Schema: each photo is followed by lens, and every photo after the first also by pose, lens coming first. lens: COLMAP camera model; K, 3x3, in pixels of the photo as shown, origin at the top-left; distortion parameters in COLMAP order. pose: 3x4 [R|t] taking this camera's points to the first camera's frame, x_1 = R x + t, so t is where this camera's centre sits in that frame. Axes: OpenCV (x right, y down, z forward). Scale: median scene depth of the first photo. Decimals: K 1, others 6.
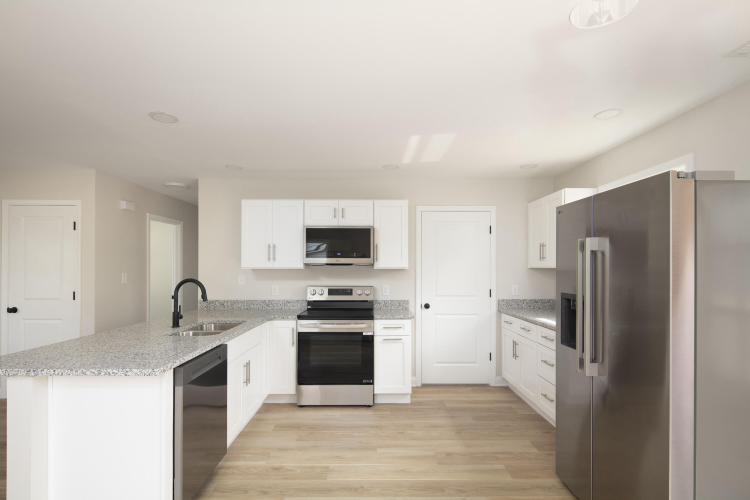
lens RADIAL K [[364.2, 0, 371.9], [0, 364.2, 265.9], [0, 0, 1]] dist [0.001373, -0.002675]
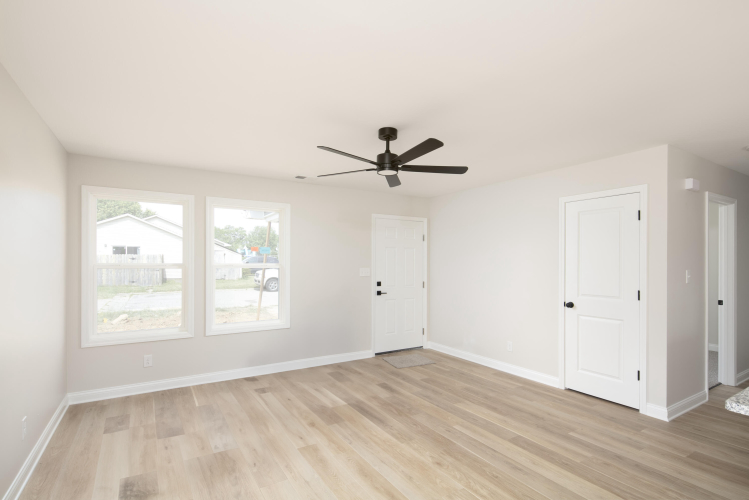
lens RADIAL K [[363.7, 0, 370.9], [0, 363.7, 260.0], [0, 0, 1]] dist [0.001373, -0.002675]
pose [[0.519119, -0.005308, -0.854686, -0.413858], [0.002541, 0.999986, -0.004667, -0.000322], [0.854698, 0.000251, 0.519125, -0.001622]]
